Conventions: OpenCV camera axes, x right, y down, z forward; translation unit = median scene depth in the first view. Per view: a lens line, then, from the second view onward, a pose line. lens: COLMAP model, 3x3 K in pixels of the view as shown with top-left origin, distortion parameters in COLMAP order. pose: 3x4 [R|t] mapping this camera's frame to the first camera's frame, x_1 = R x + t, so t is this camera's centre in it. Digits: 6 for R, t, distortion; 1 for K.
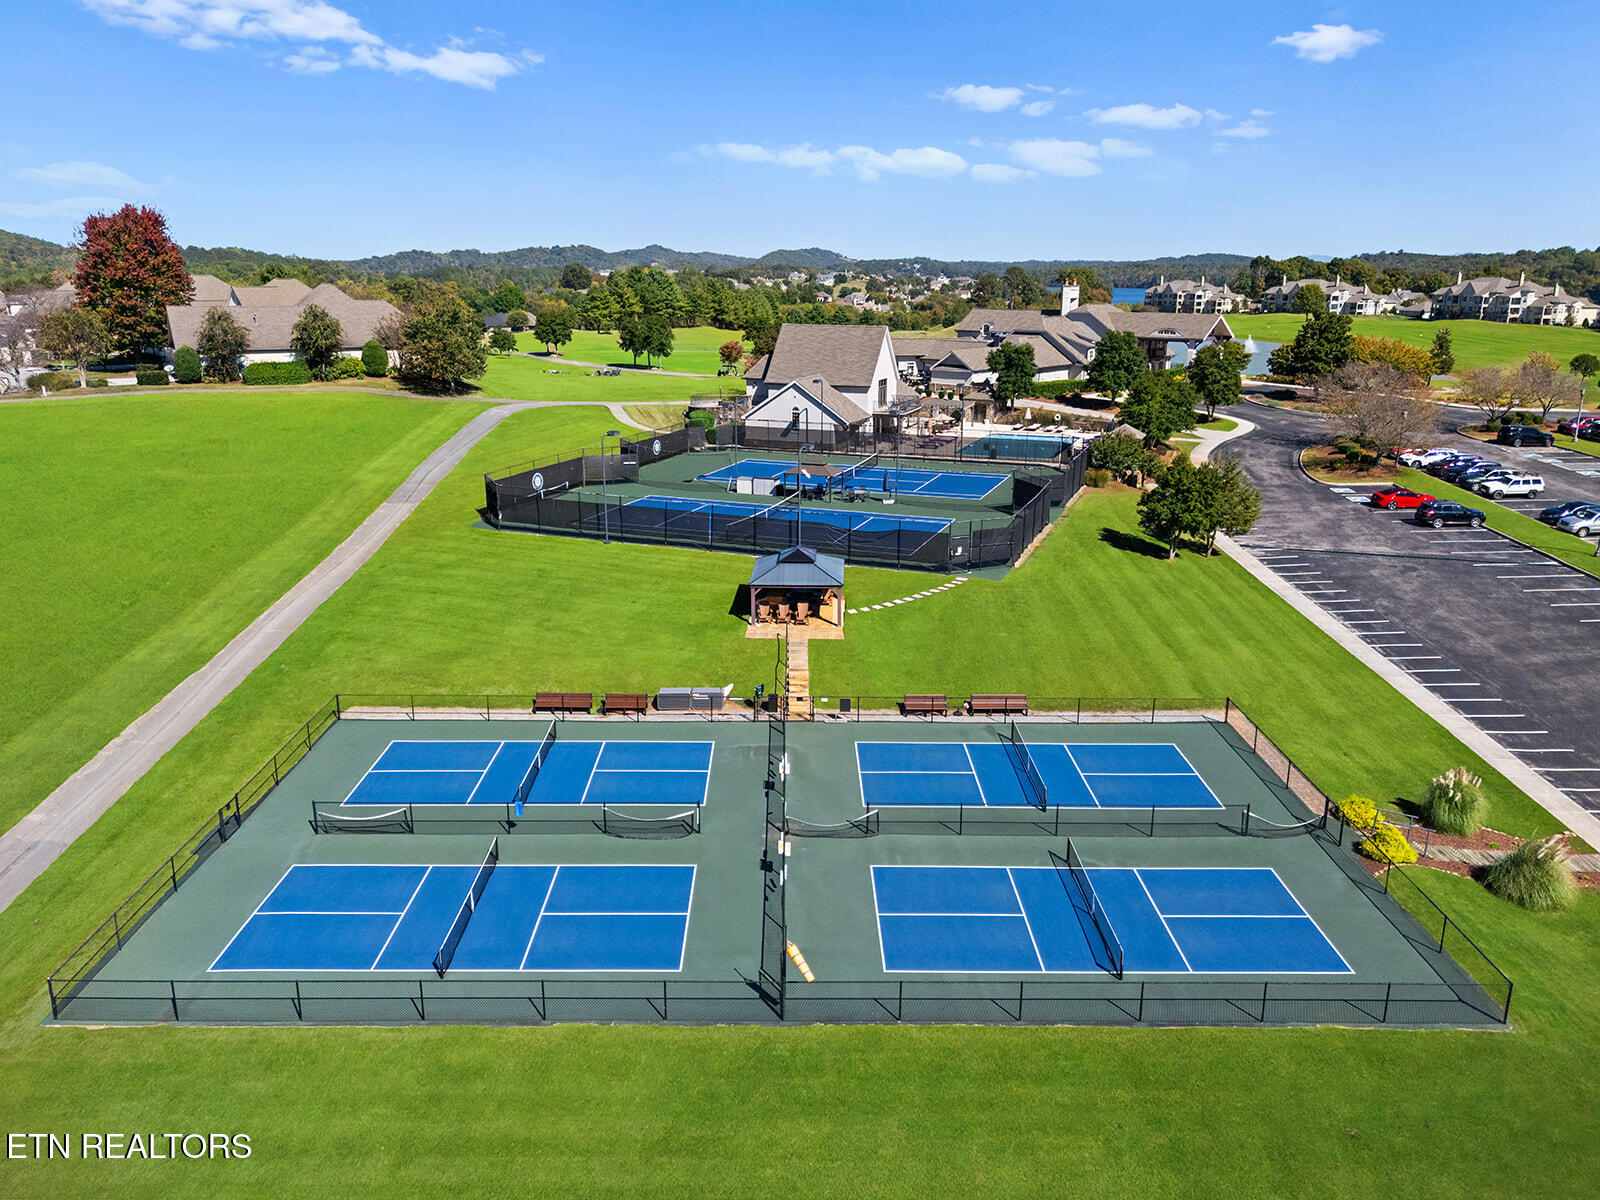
lens RADIAL K [[1195.1, 0, 804.2], [0, 1195.1, 598.2], [0, 0, 1]] dist [0.067099, -0.054765]
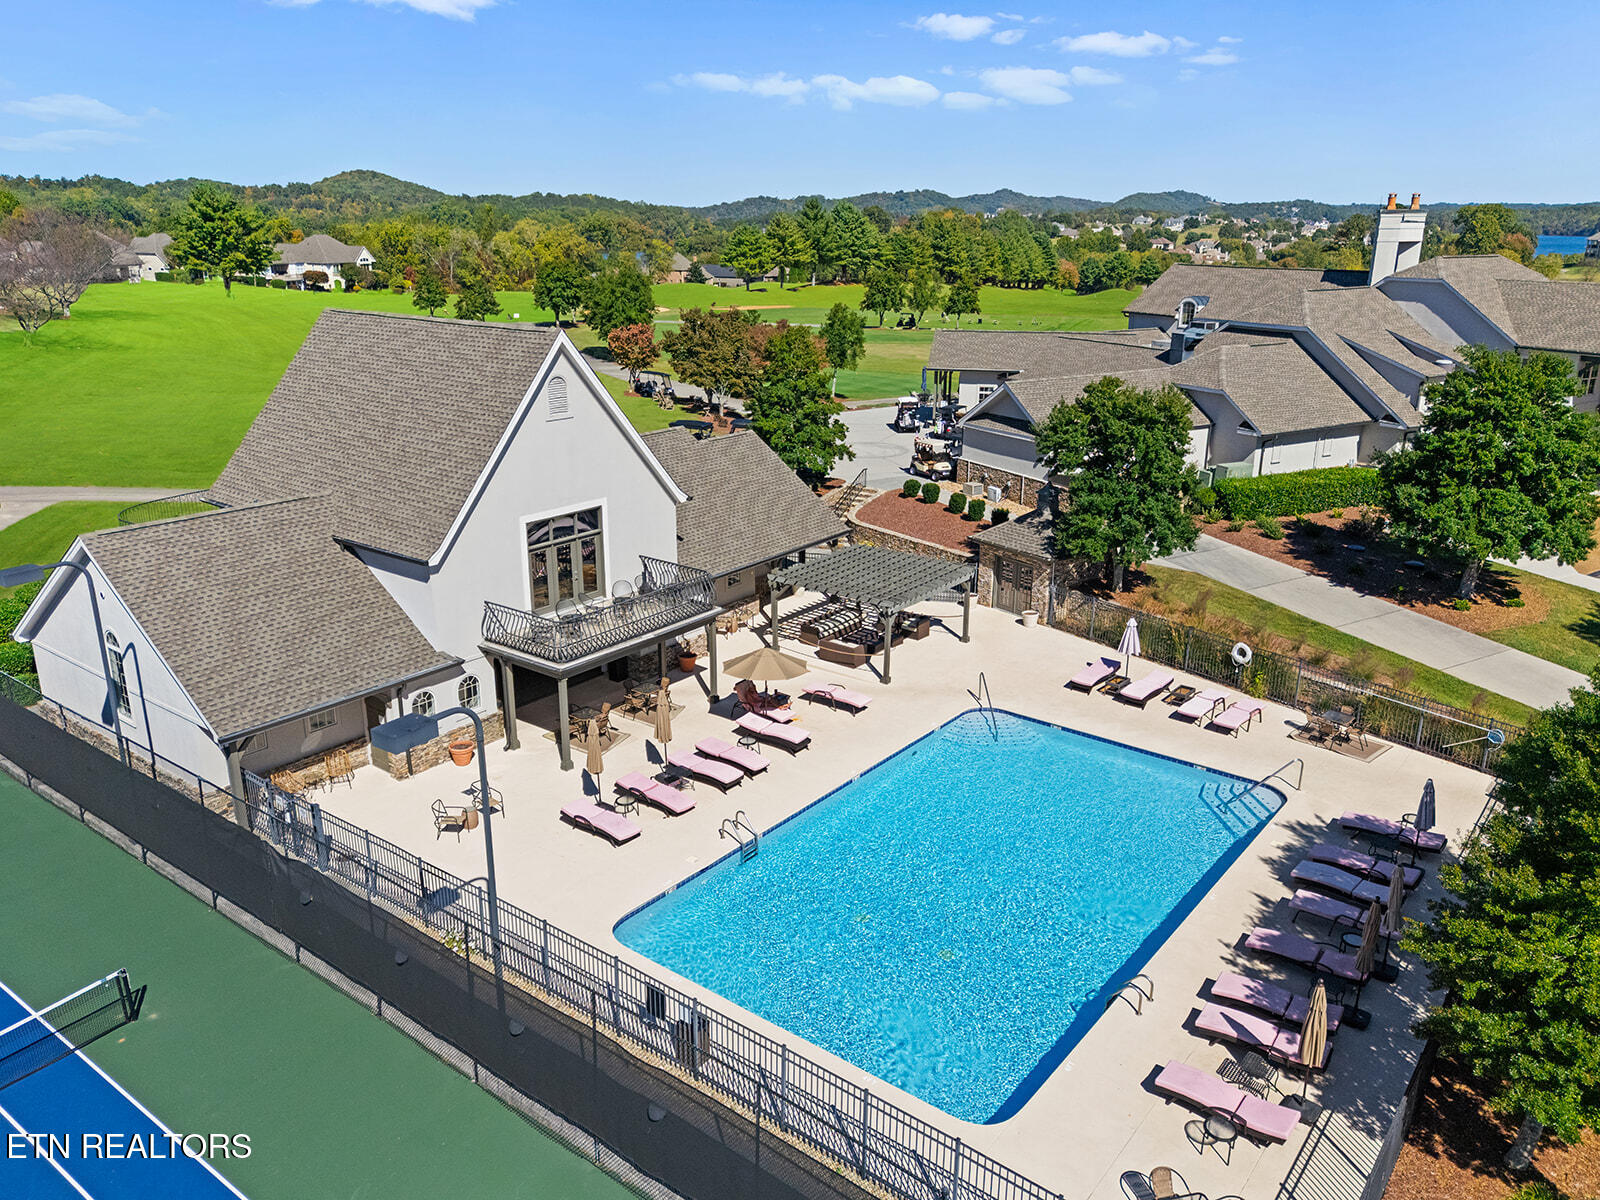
lens RADIAL K [[1195.1, 0, 804.2], [0, 1195.1, 598.2], [0, 0, 1]] dist [0.067099, -0.054765]
pose [[0.960275, 0.088114, -0.264779, 0.045559], [-0.077314, 0.995704, 0.050959, -0.041811], [0.268131, -0.028463, 0.962962, 0.169591]]
